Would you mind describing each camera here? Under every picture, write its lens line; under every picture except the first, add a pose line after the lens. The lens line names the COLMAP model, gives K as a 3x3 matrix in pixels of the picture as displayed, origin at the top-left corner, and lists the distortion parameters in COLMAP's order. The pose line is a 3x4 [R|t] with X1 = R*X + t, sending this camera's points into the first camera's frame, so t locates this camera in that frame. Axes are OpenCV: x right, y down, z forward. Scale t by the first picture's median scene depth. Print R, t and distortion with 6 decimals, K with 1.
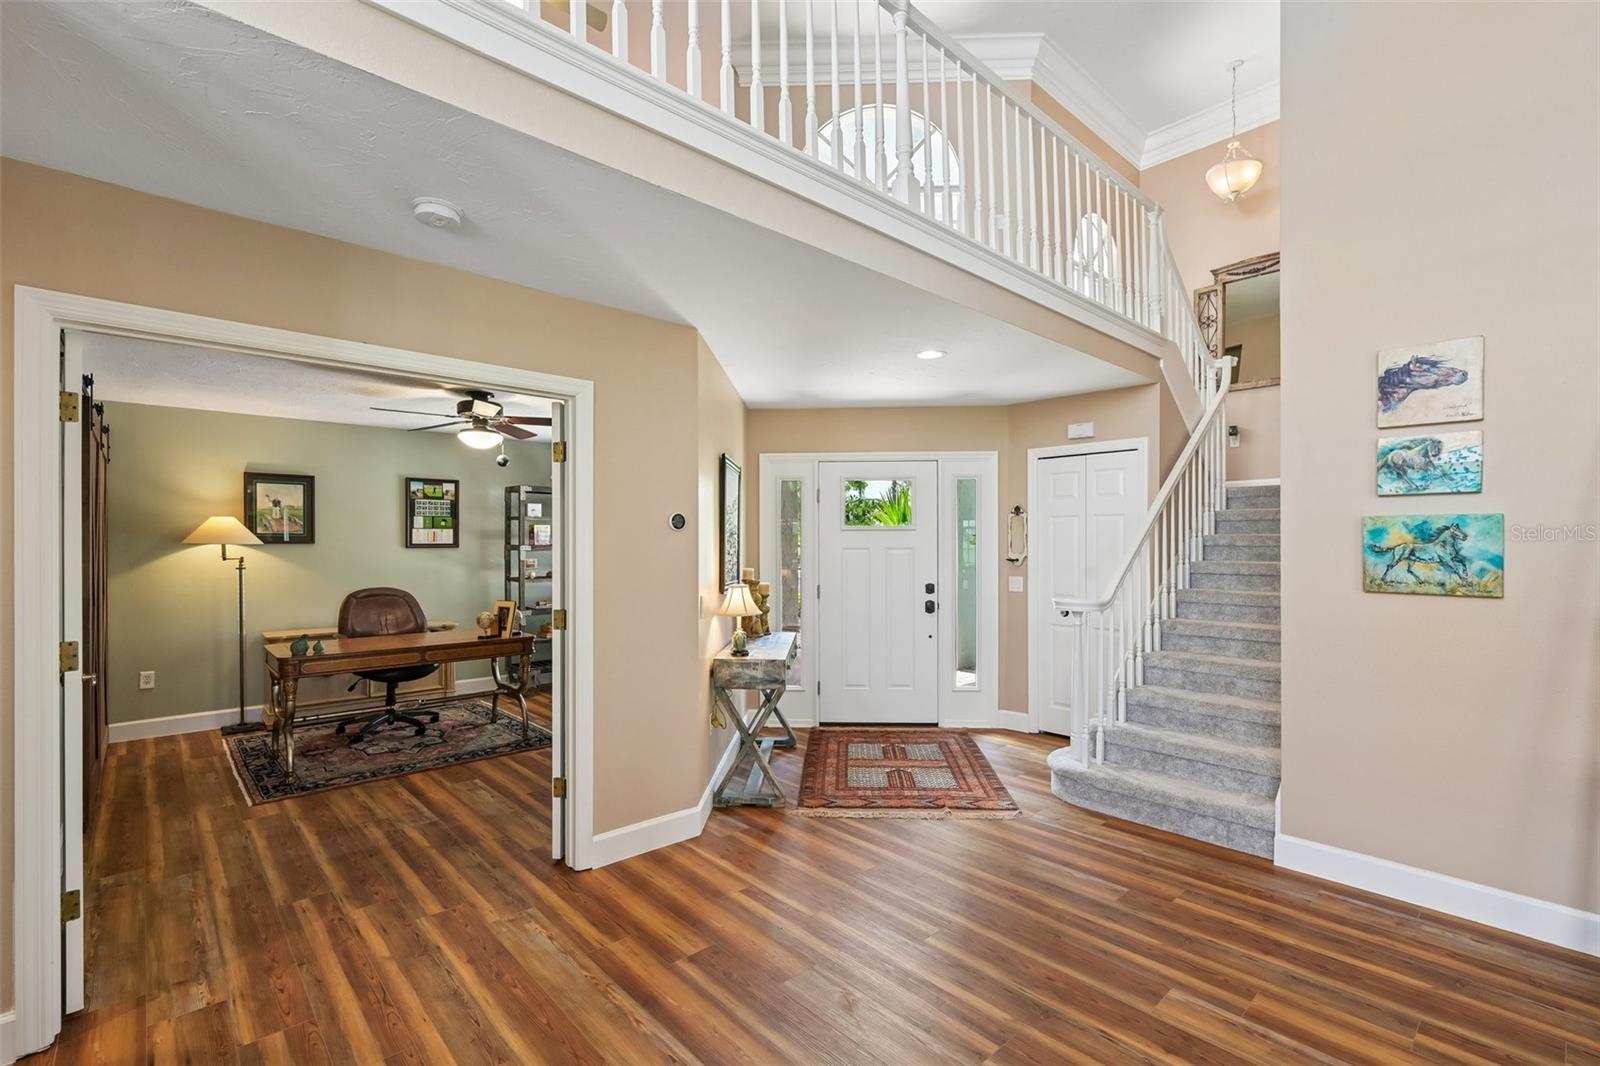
lens RADIAL K [[714.3, 0, 793.8], [0, 714.3, 545.4], [0, 0, 1]] dist [0.003475, -0.000234]
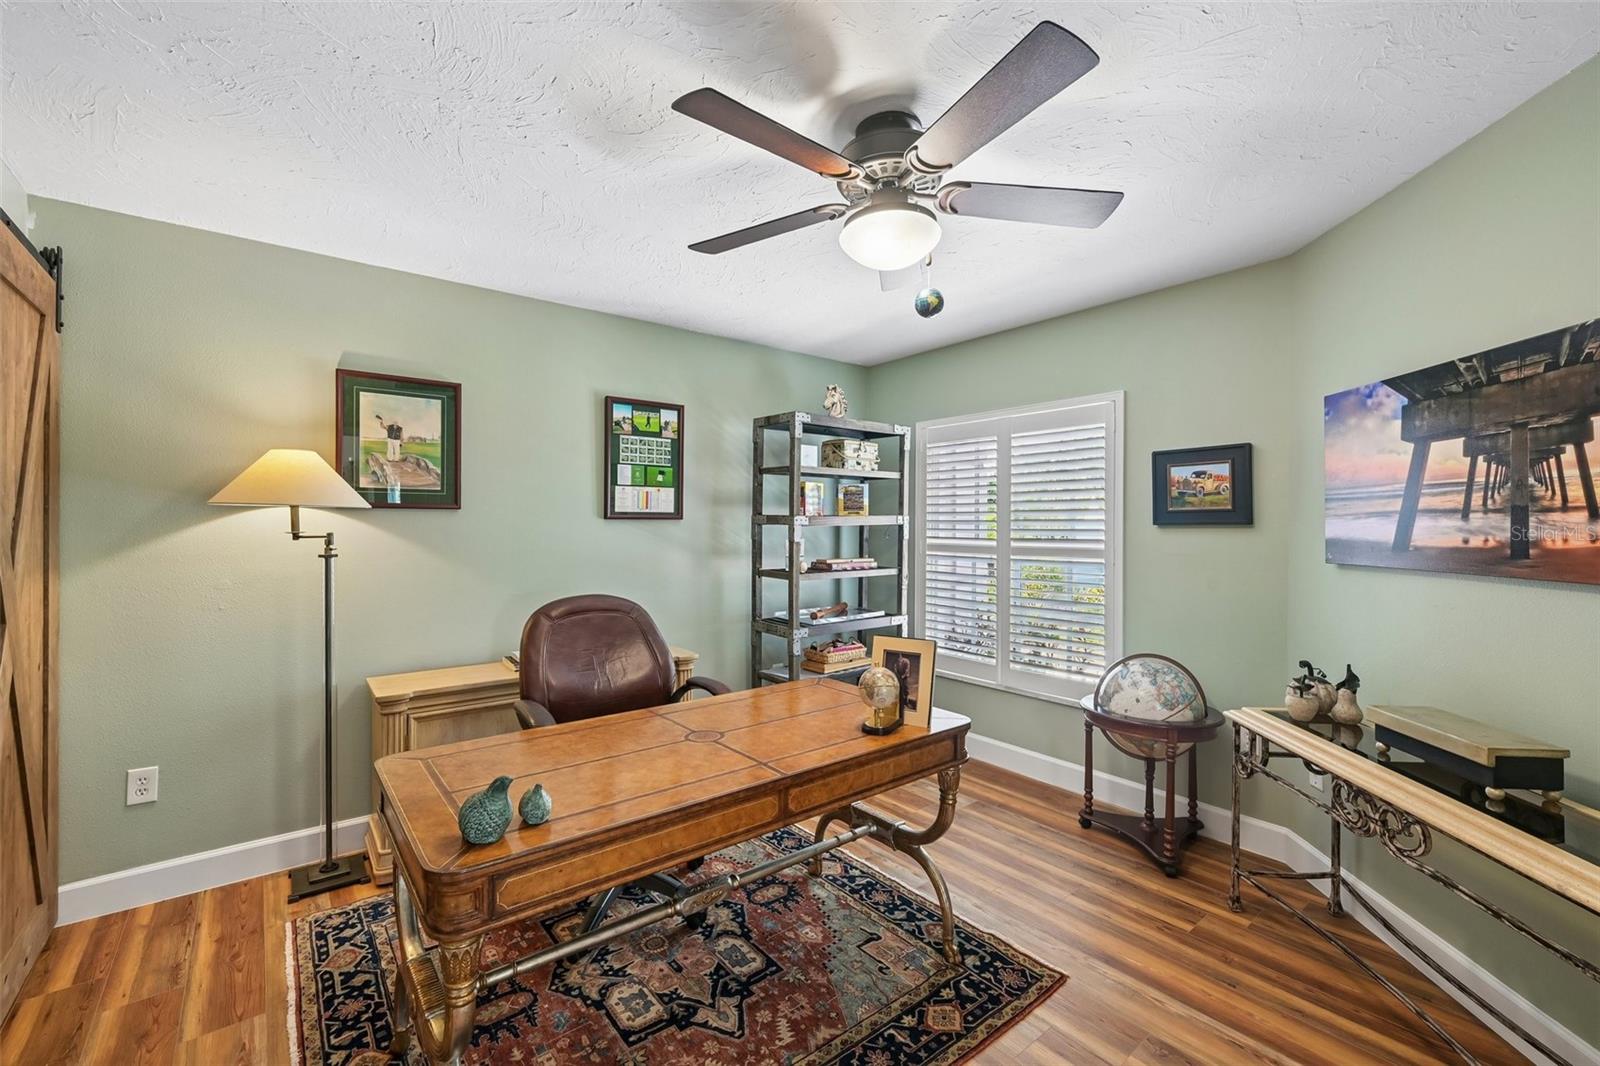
lens RADIAL K [[692.1, 0, 807.5], [0, 692.1, 521.6], [0, 0, 1]] dist [0.002184, 0.000358]
pose [[0.997845, 0.006658, -0.065278, -0.357332], [-0.006821, 0.999974, -0.002276, 0.006067], [0.065261, 0.002716, 0.997865, 0.472951]]
